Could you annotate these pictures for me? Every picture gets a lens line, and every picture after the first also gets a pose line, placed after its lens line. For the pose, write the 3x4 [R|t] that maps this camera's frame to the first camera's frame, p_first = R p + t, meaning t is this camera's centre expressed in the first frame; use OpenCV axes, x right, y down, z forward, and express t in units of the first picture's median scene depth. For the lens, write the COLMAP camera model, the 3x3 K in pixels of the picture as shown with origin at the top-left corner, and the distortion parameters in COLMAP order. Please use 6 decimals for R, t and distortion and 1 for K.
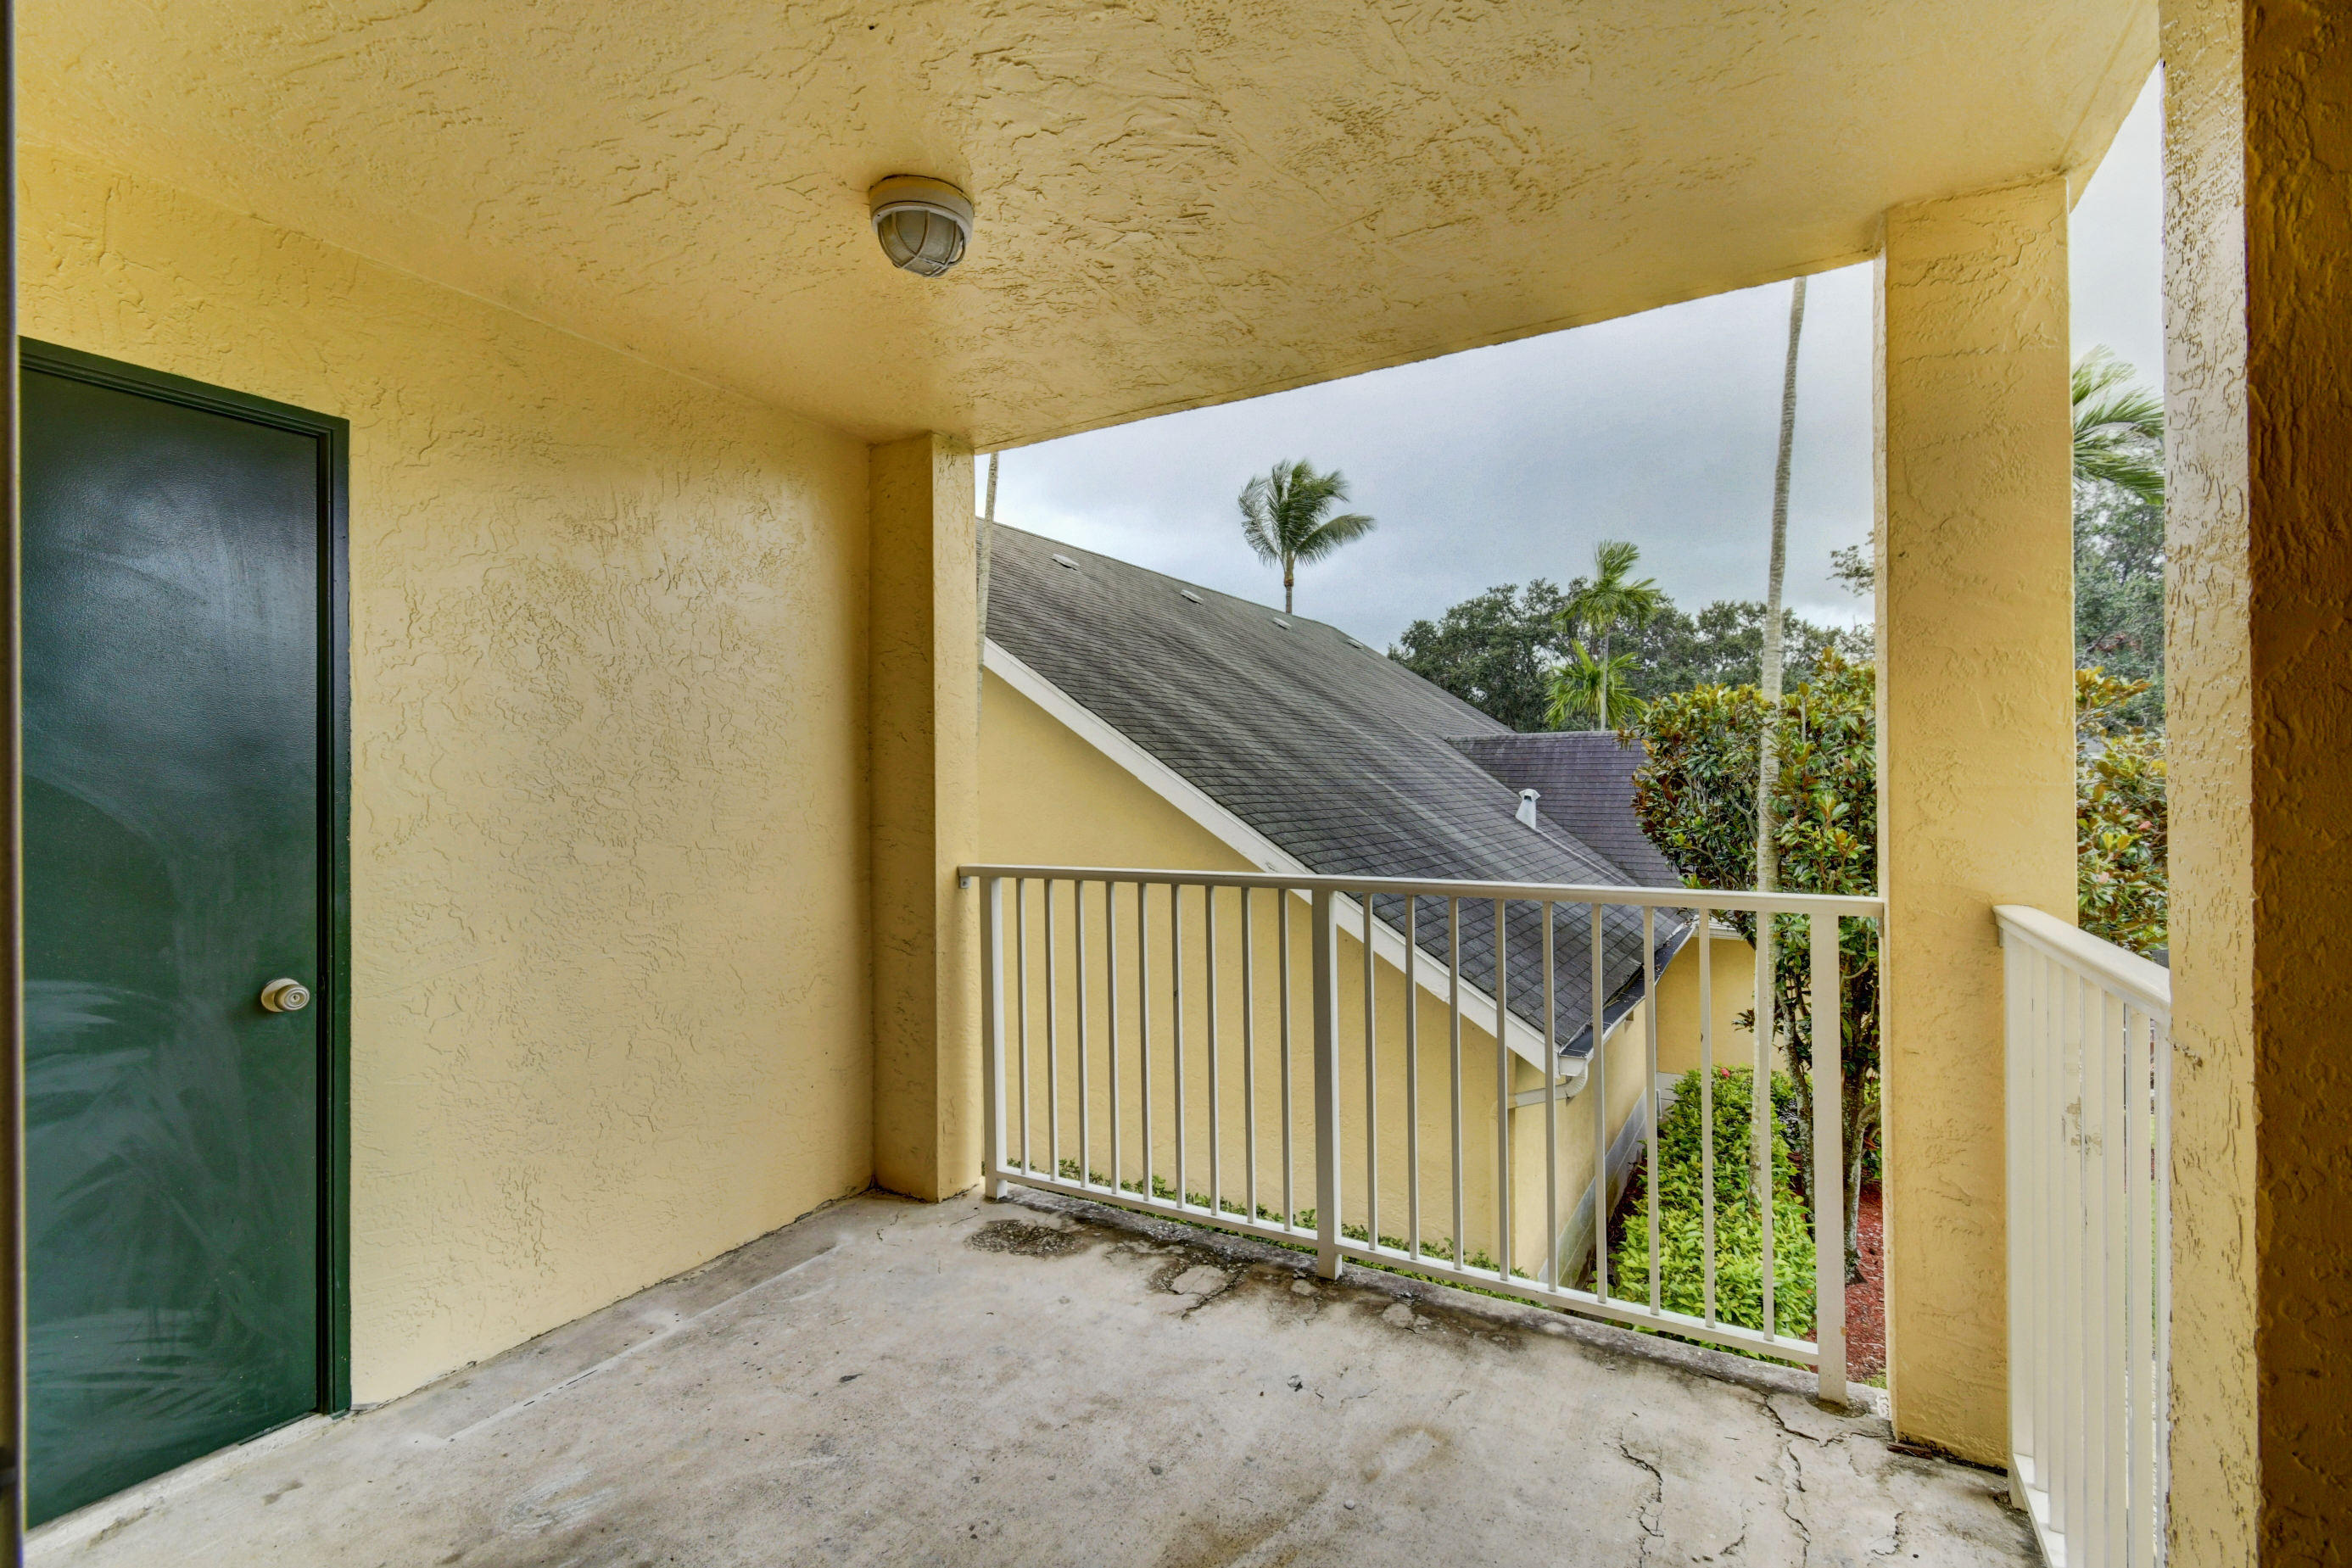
lens RADIAL K [[1043.0, 0, 1177.0], [0, 1043.0, 782.0], [0, 0, 1]] dist [0.006102, -0.004500]
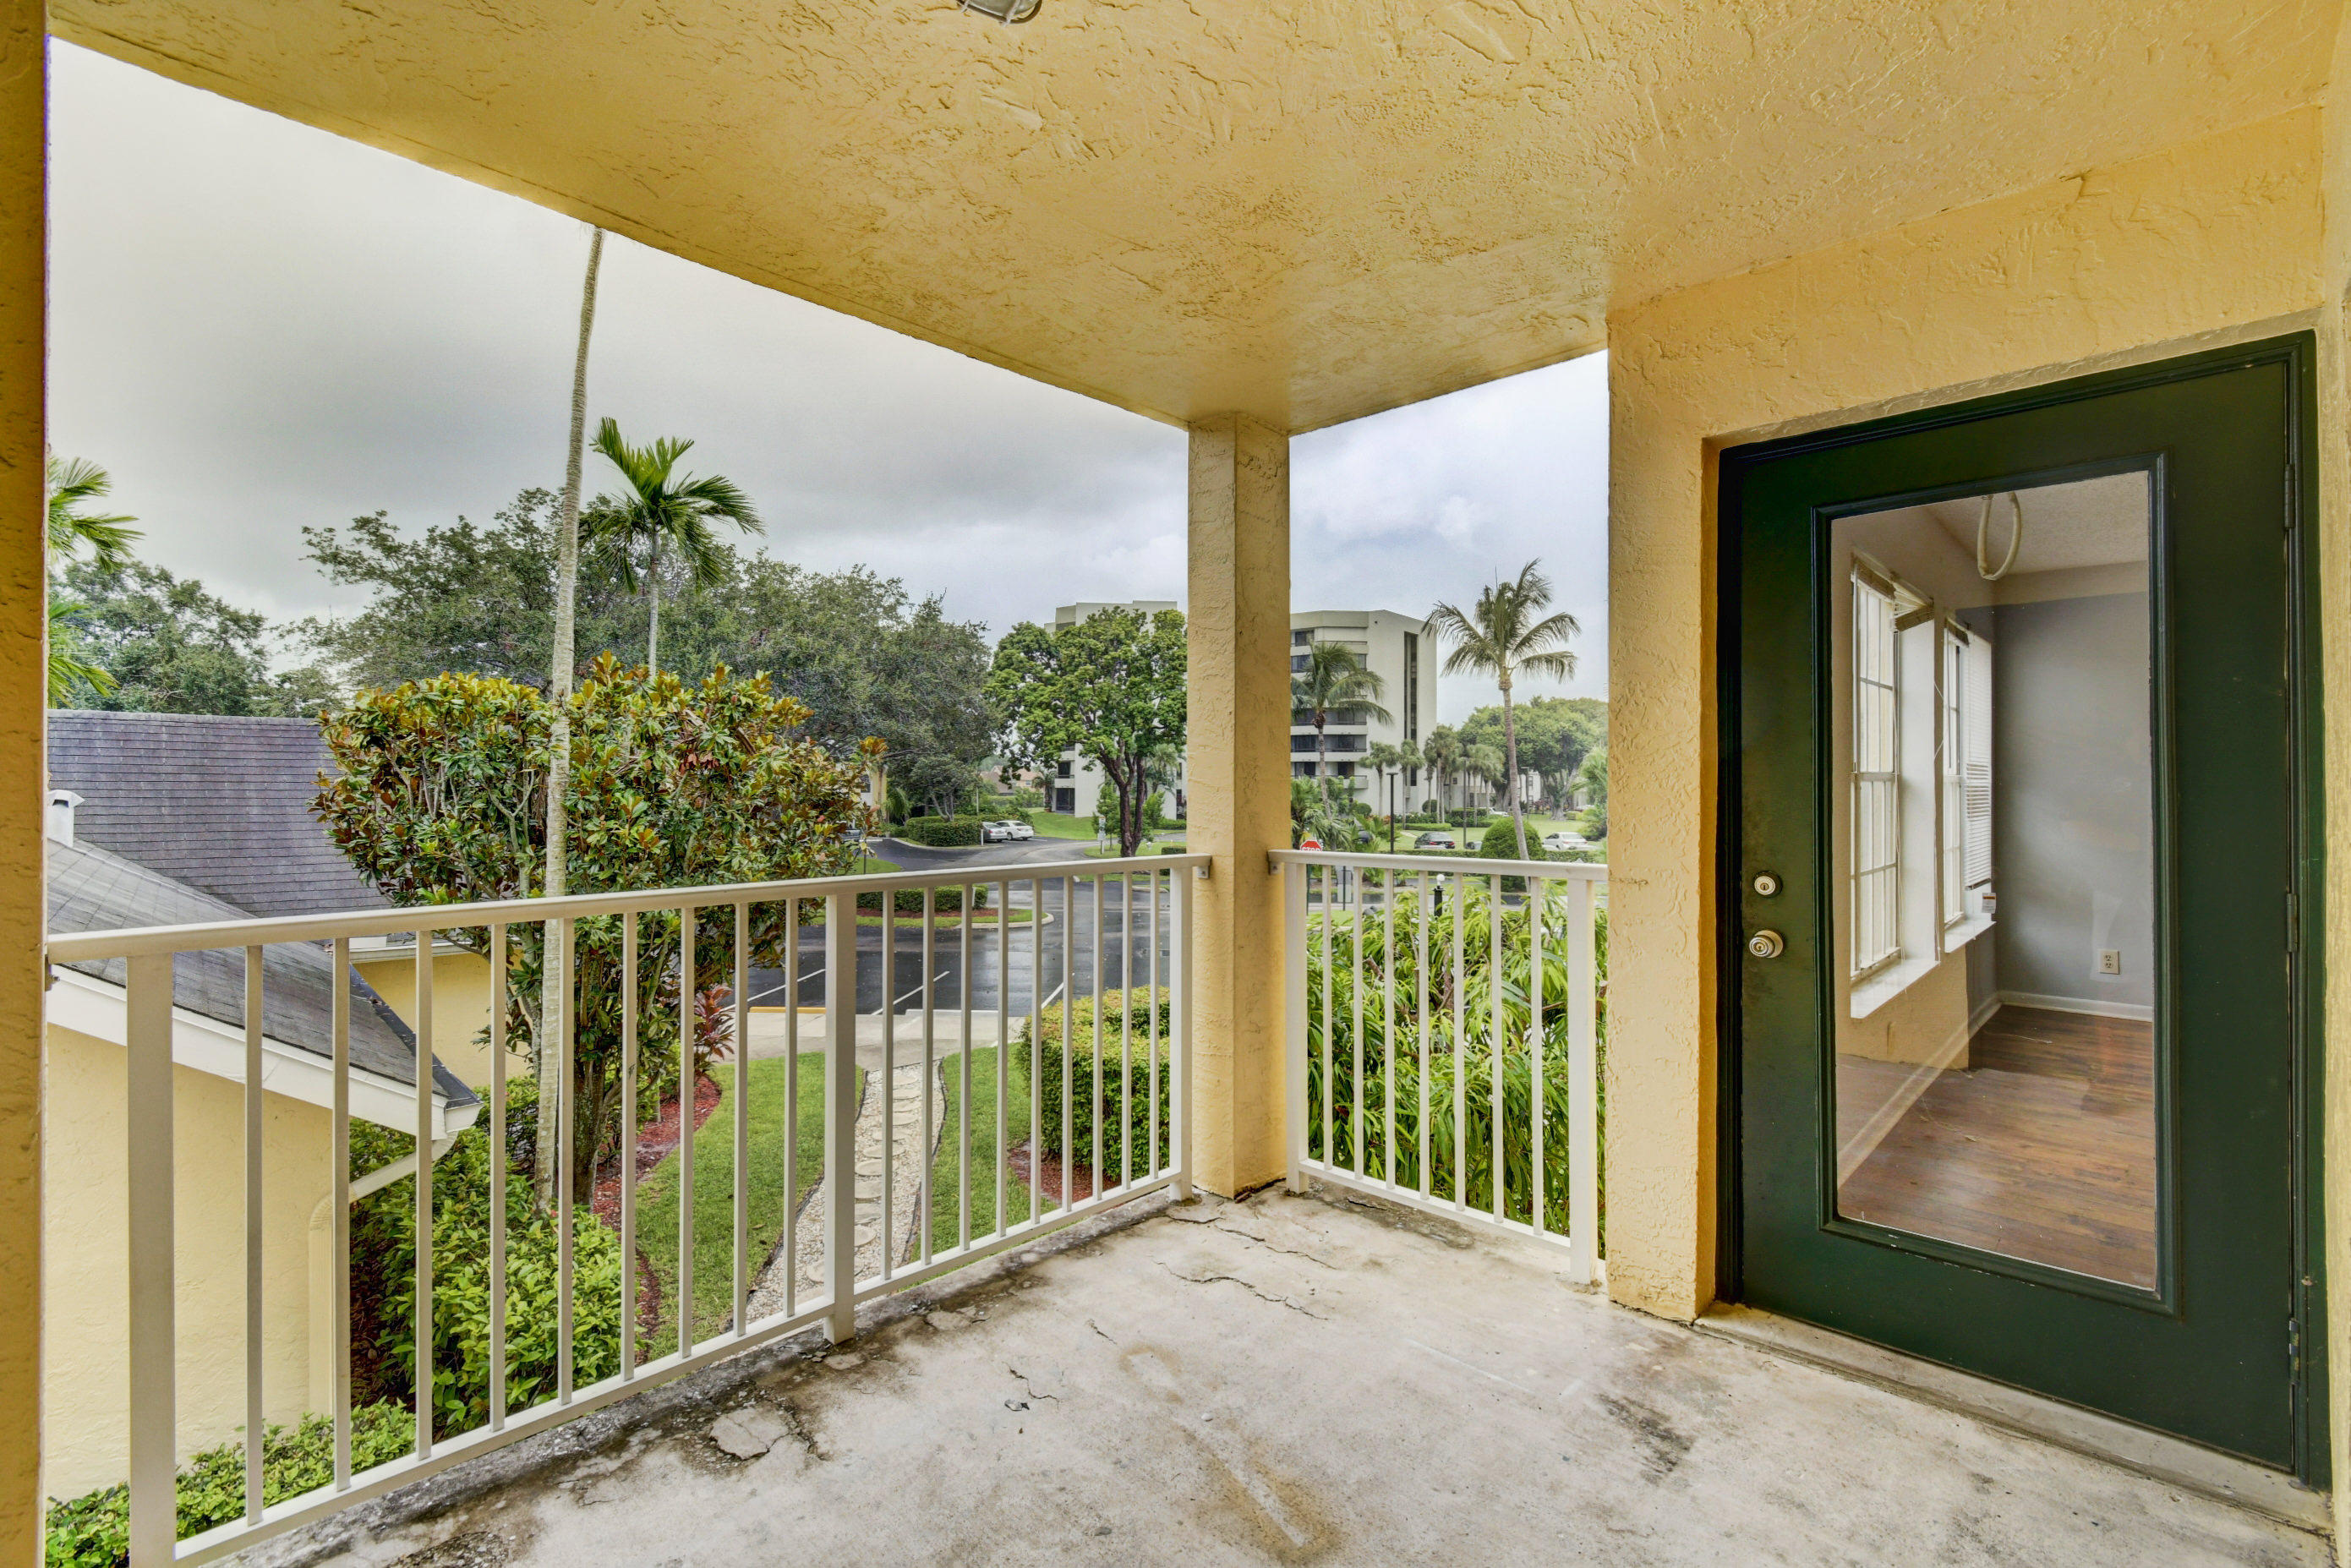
lens RADIAL K [[1042.5, 0, 1177.0], [0, 1042.5, 786.3], [0, 0, 1]] dist [0.006102, -0.004500]
pose [[0.249205, 0.004390, 0.968441, -0.641293], [-0.003323, 0.999988, -0.003678, 0.016094], [-0.968445, -0.002302, 0.249217, 0.524100]]
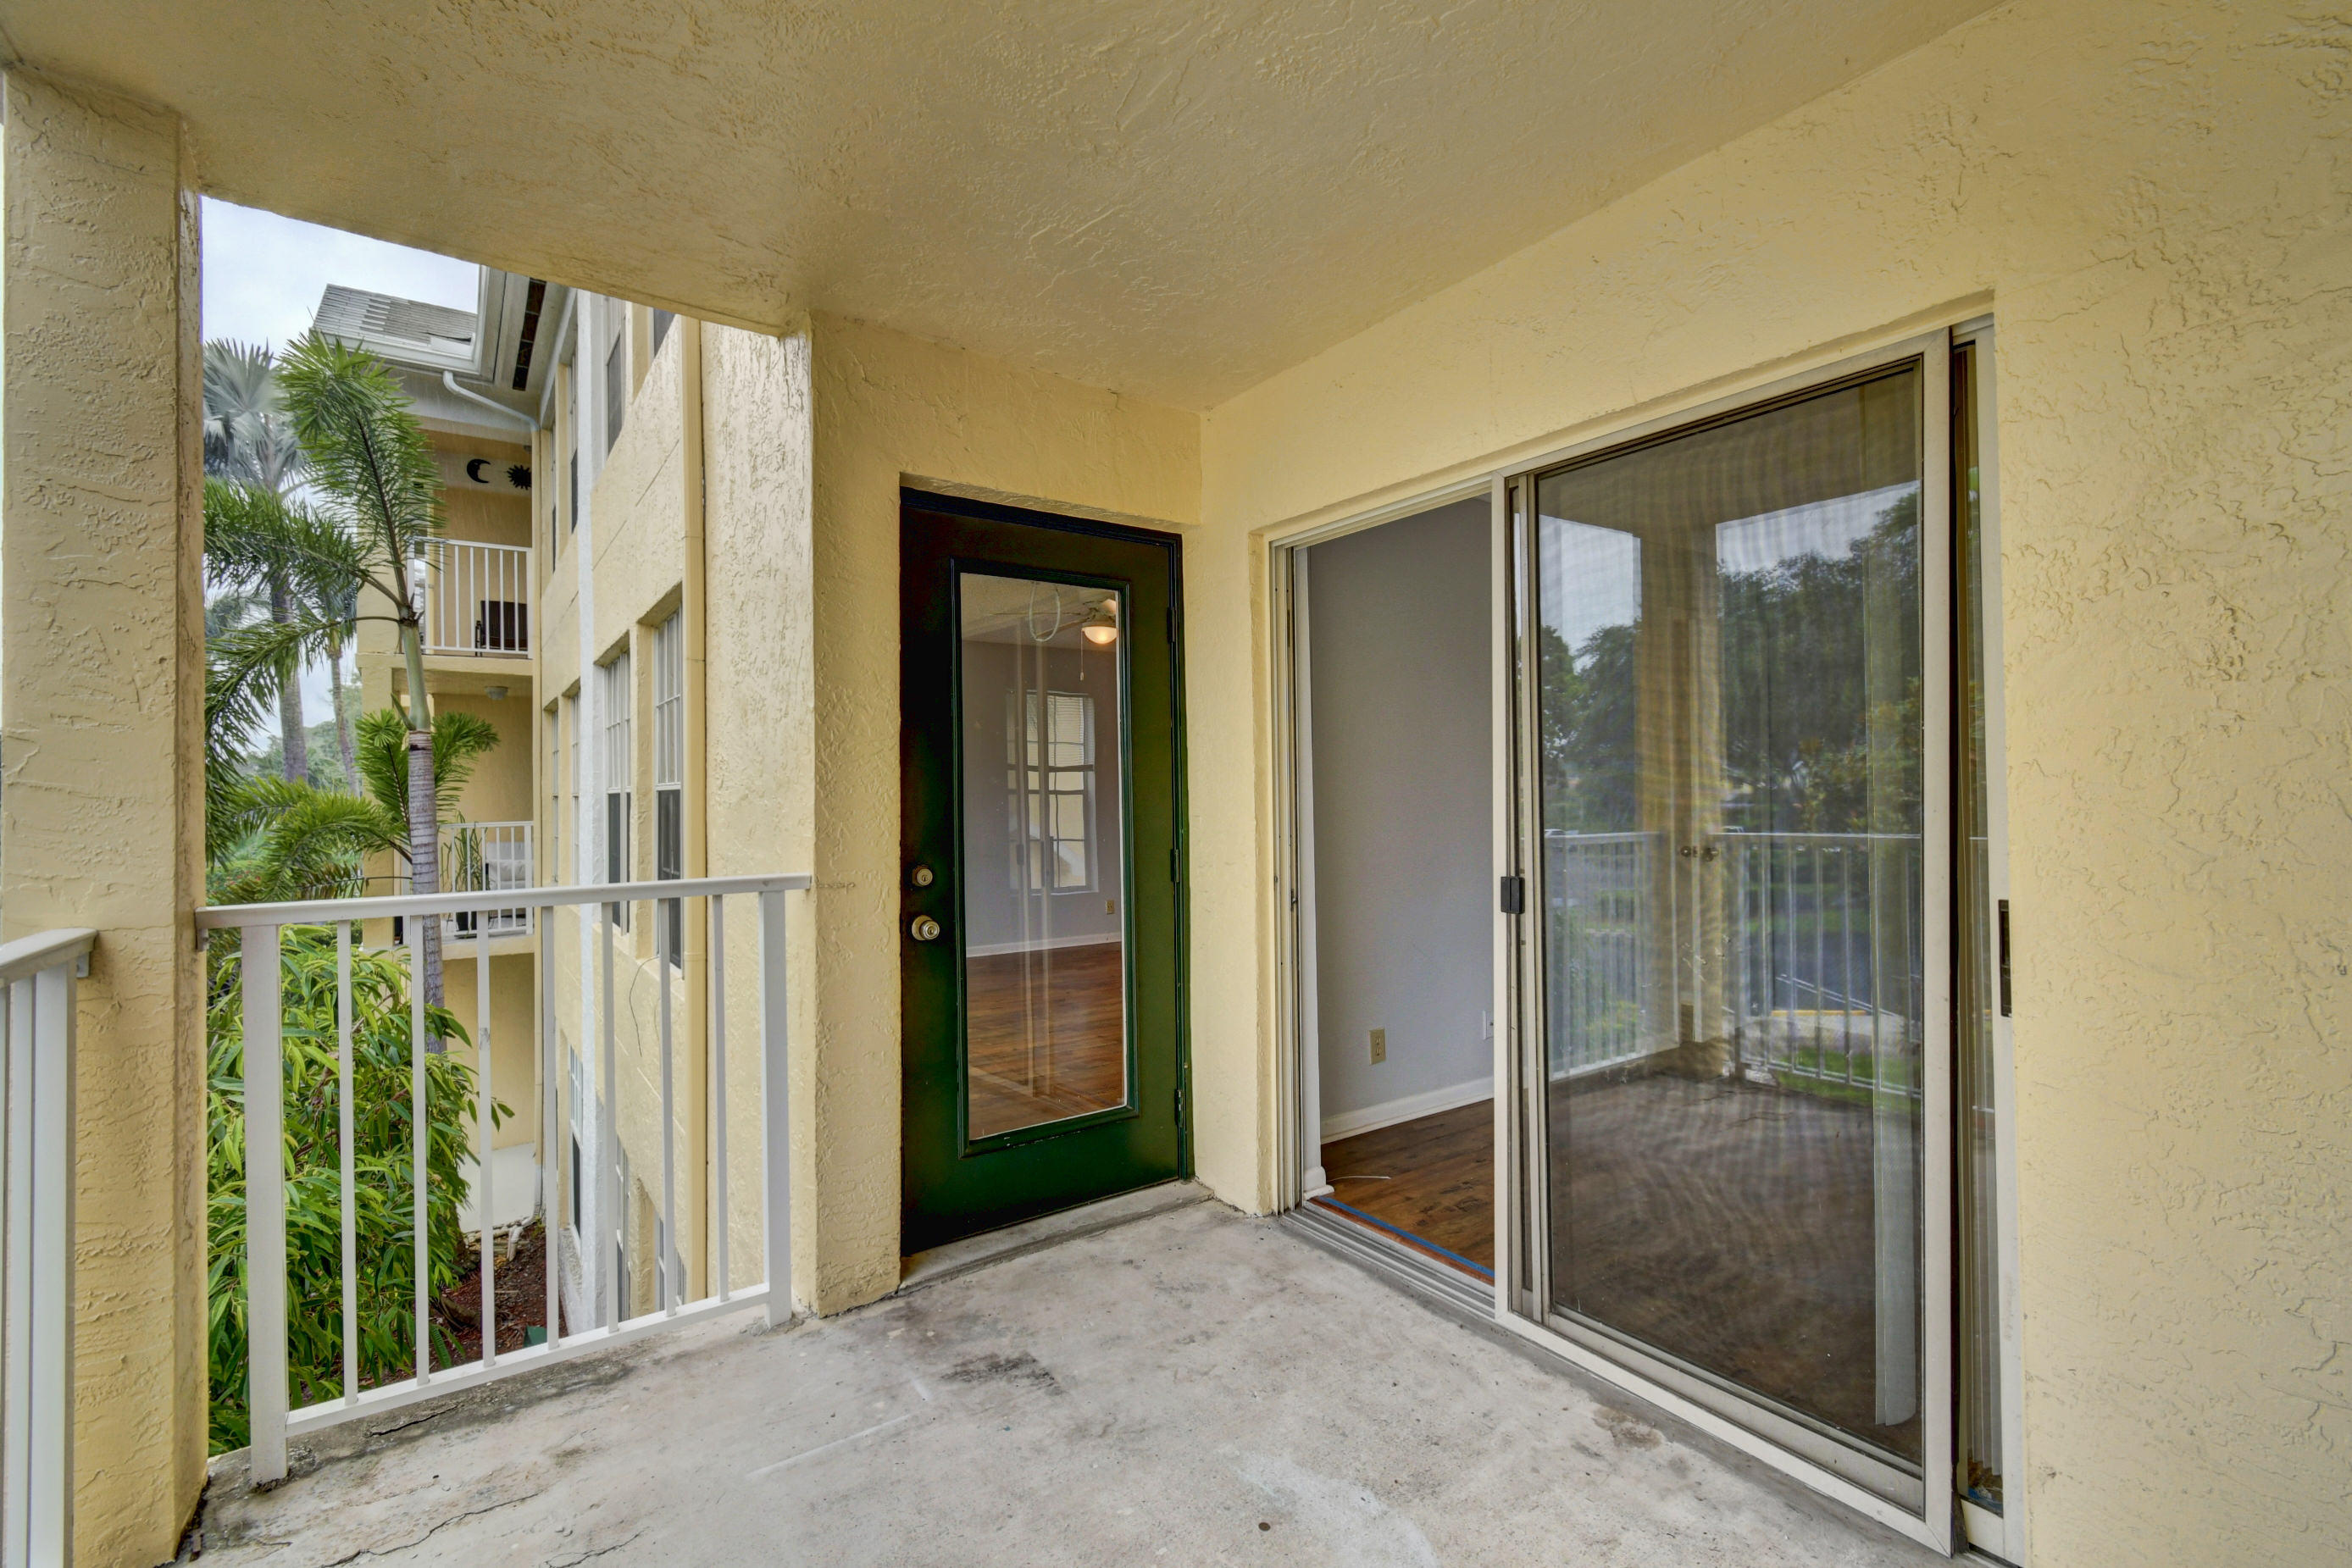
lens RADIAL K [[1043.0, 0, 1184.8], [0, 1043.0, 779.8], [0, 0, 1]] dist [0.006102, -0.004500]
pose [[-0.907867, 0.023578, 0.418594, -0.313061], [0.017637, 0.999681, -0.018058, 0.024696], [-0.418887, -0.009012, -0.907994, 1.084324]]
